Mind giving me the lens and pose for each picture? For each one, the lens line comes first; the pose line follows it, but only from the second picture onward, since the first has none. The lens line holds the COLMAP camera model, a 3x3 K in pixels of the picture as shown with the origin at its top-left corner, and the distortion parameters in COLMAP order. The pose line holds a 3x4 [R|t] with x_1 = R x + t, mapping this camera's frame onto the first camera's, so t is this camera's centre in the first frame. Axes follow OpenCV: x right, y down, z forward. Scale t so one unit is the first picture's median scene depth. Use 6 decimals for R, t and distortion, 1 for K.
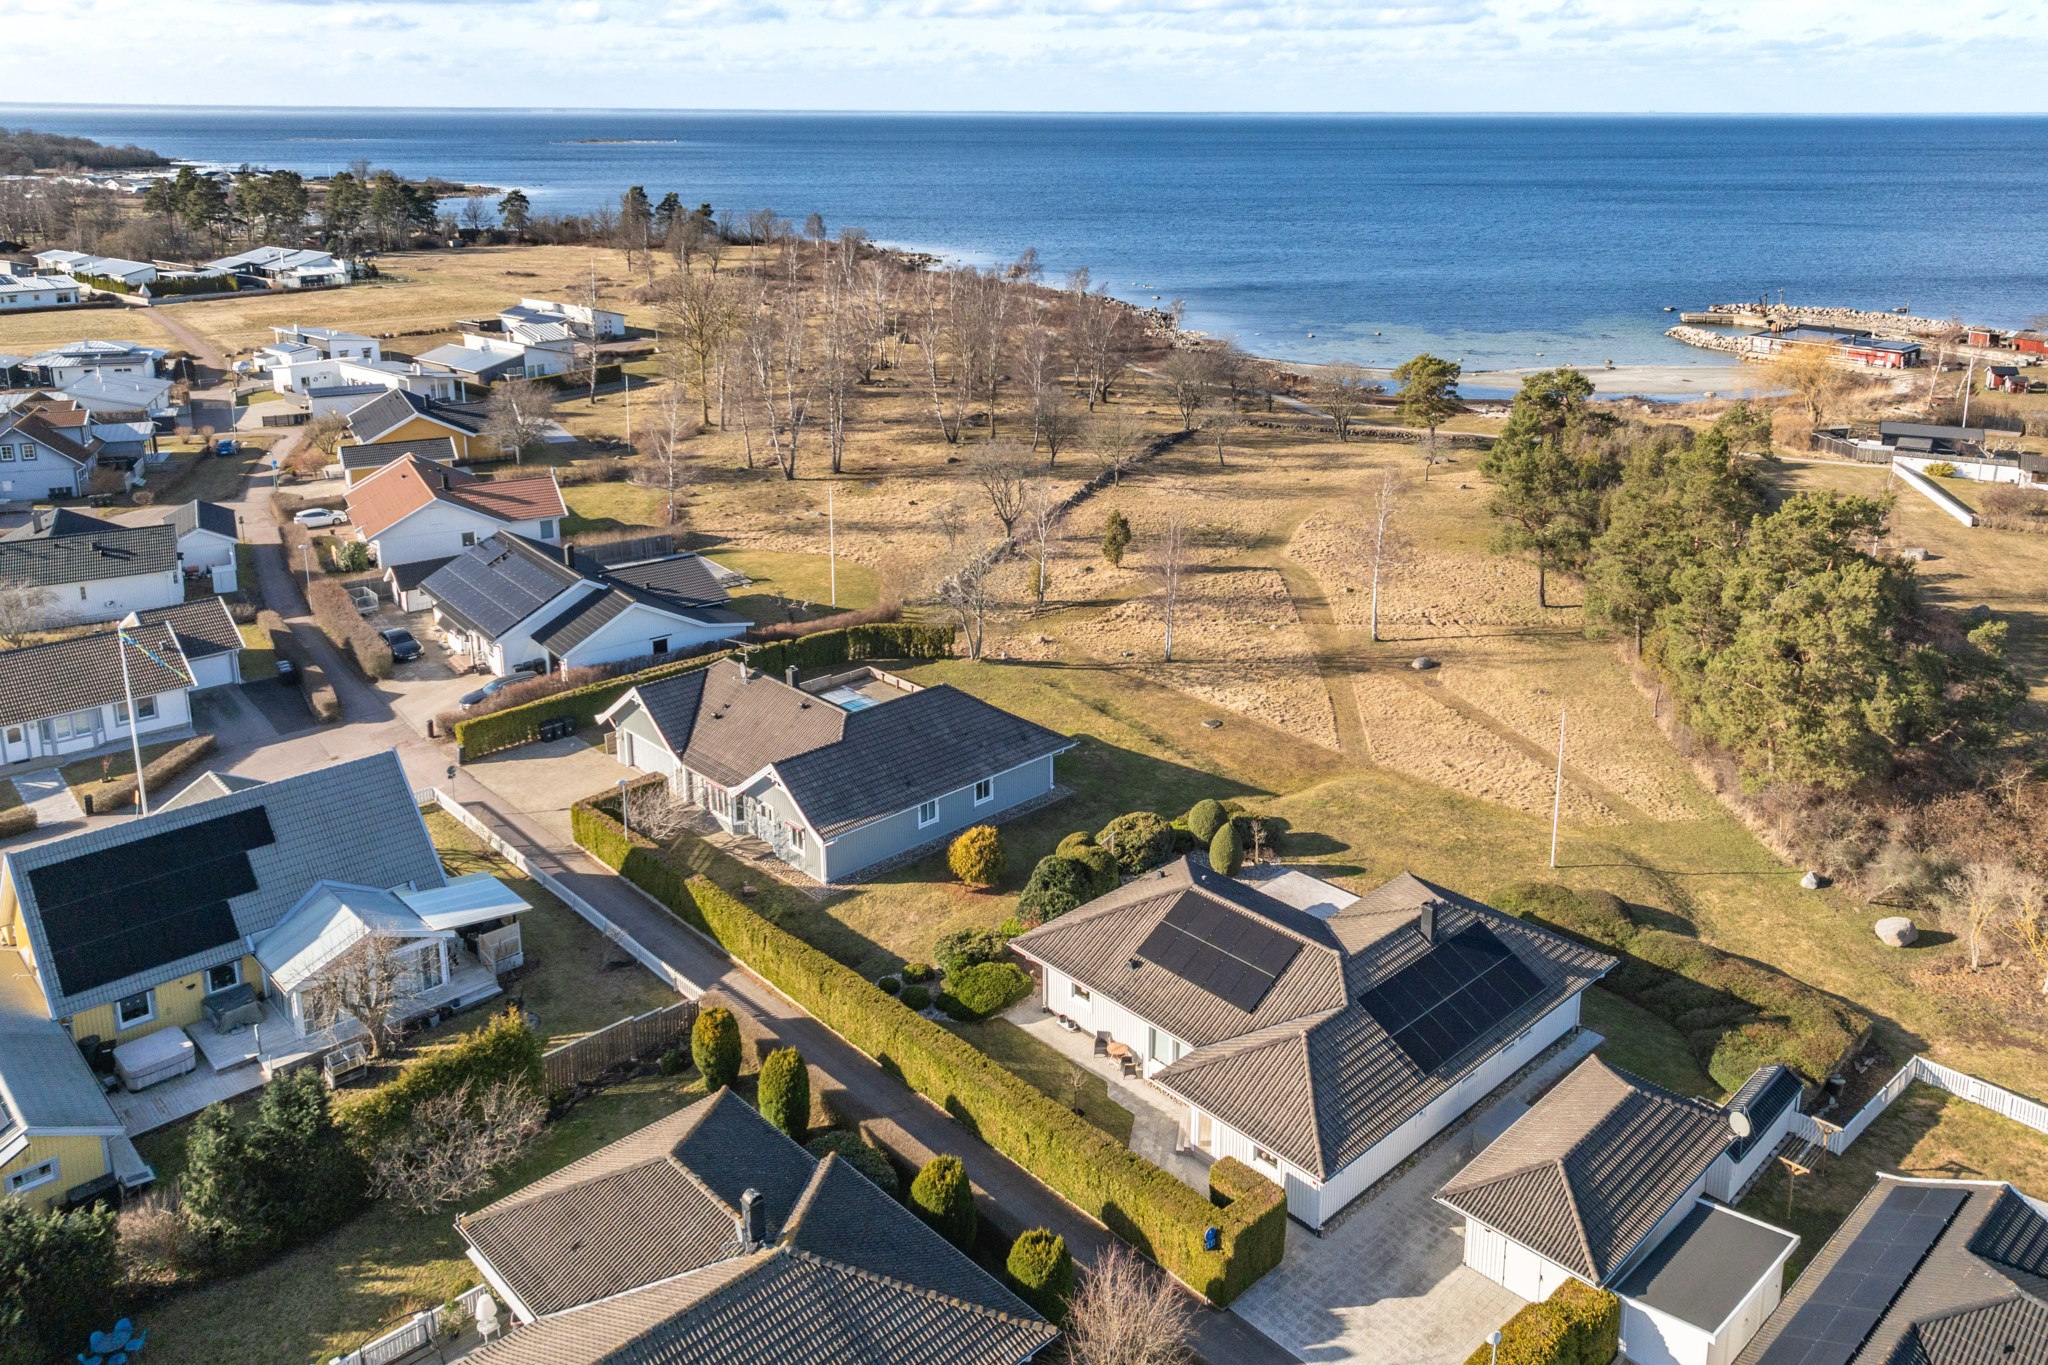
lens RADIAL K [[1413.8, 0, 1024.0], [0, 1413.8, 682.5], [0, 0, 1]] dist [0.000412, -0.000617]
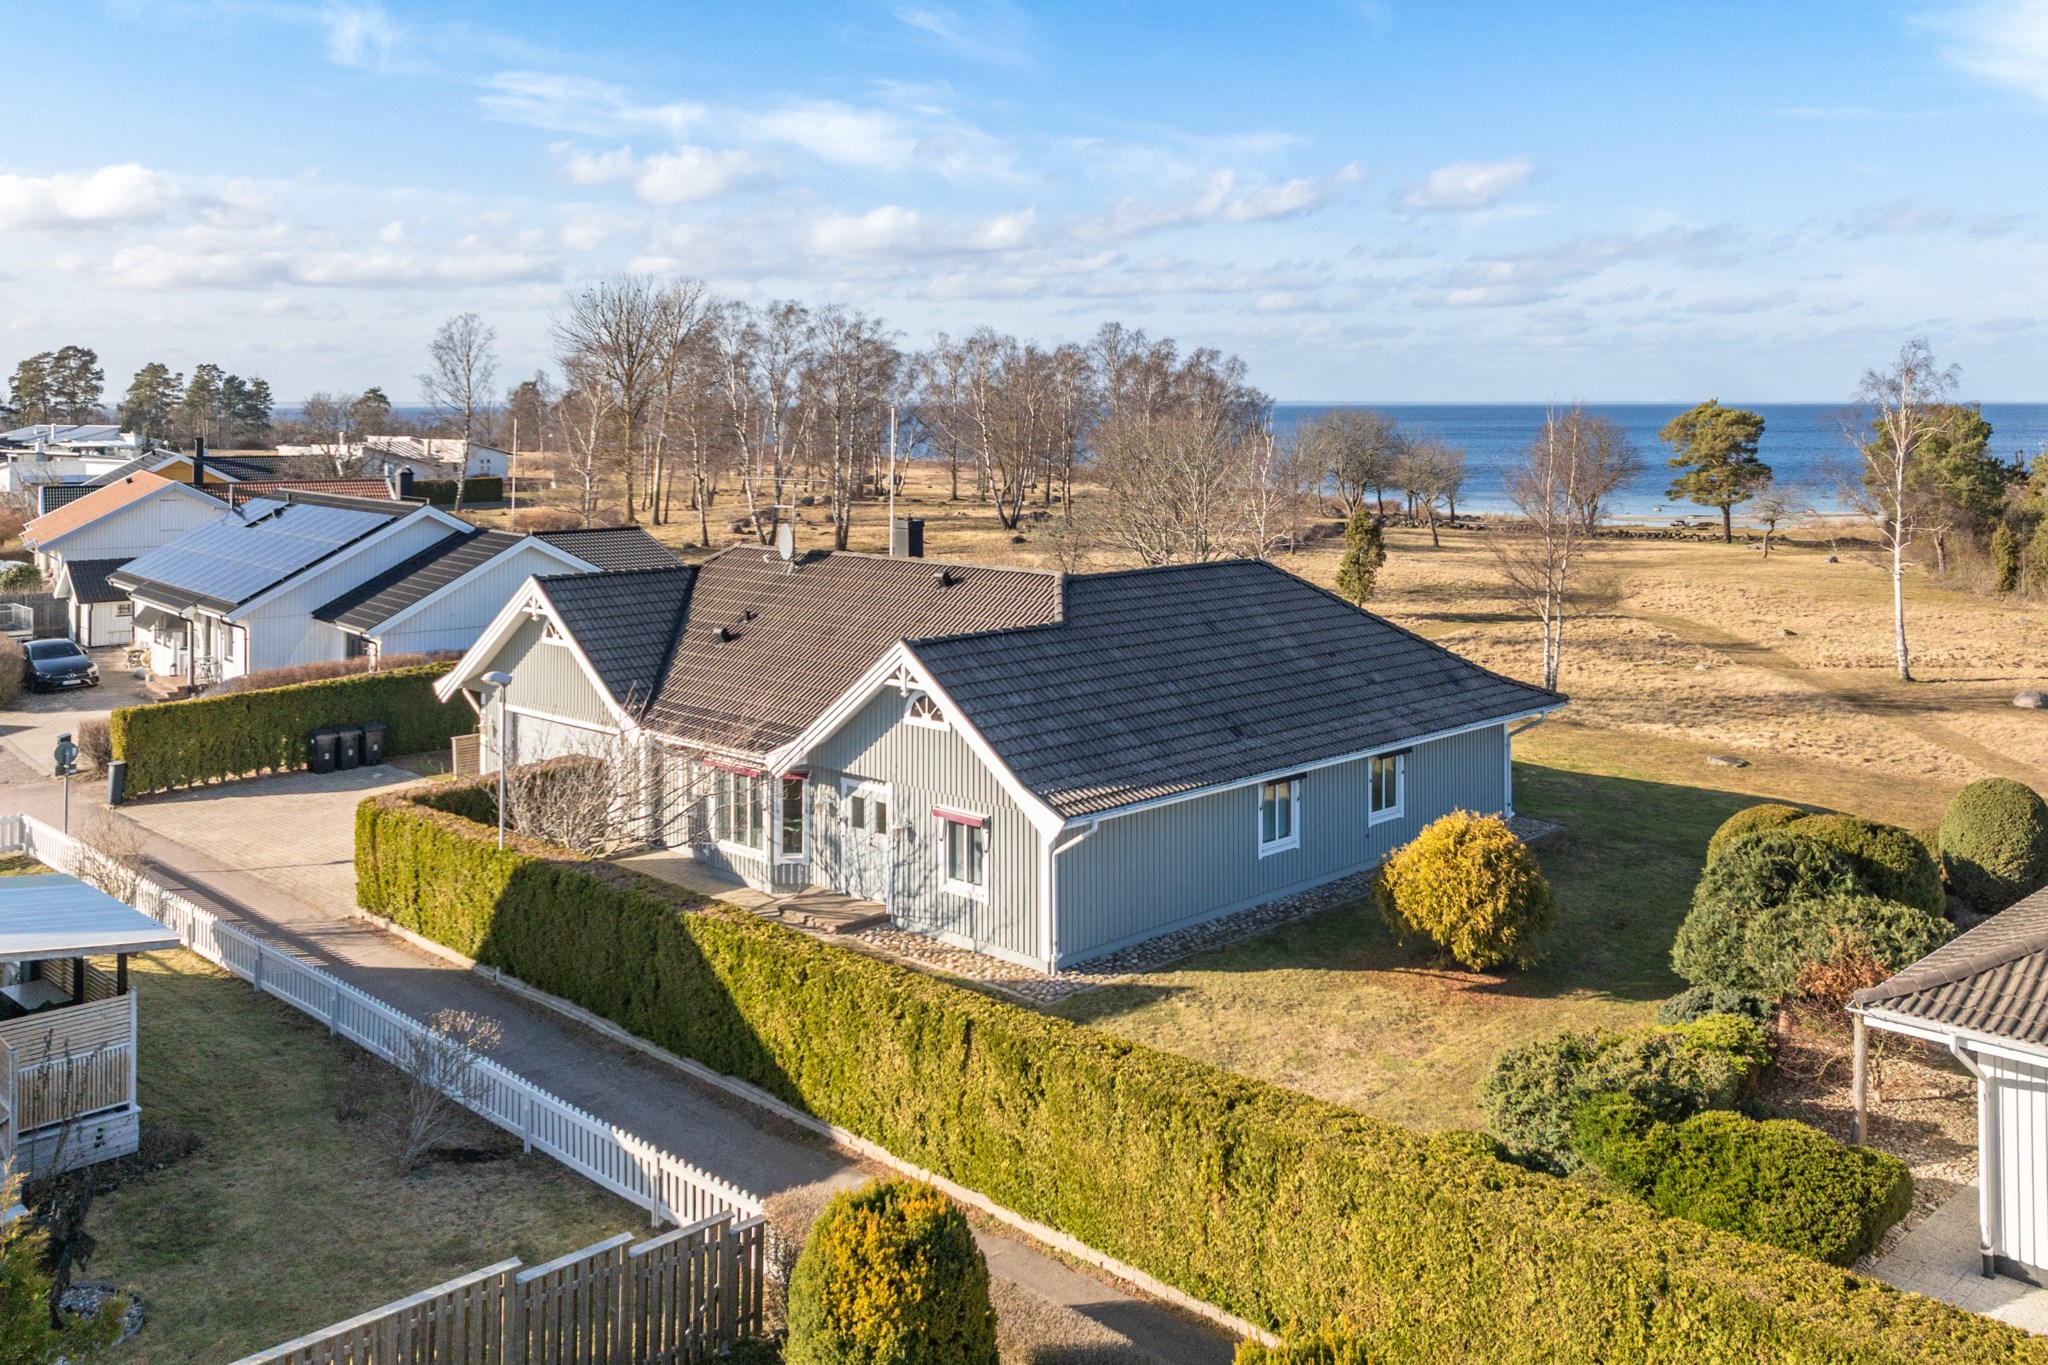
lens RADIAL K [[1798.4, 0, 1016.1], [0, 1798.4, 533.9], [0, 0, 1]] dist [0.001526, 0.003473]
pose [[0.999837, -0.010544, 0.014675, -0.149480], [0.014213, 0.960366, -0.278381, 0.156575], [-0.011158, 0.278544, 0.960359, 0.513517]]
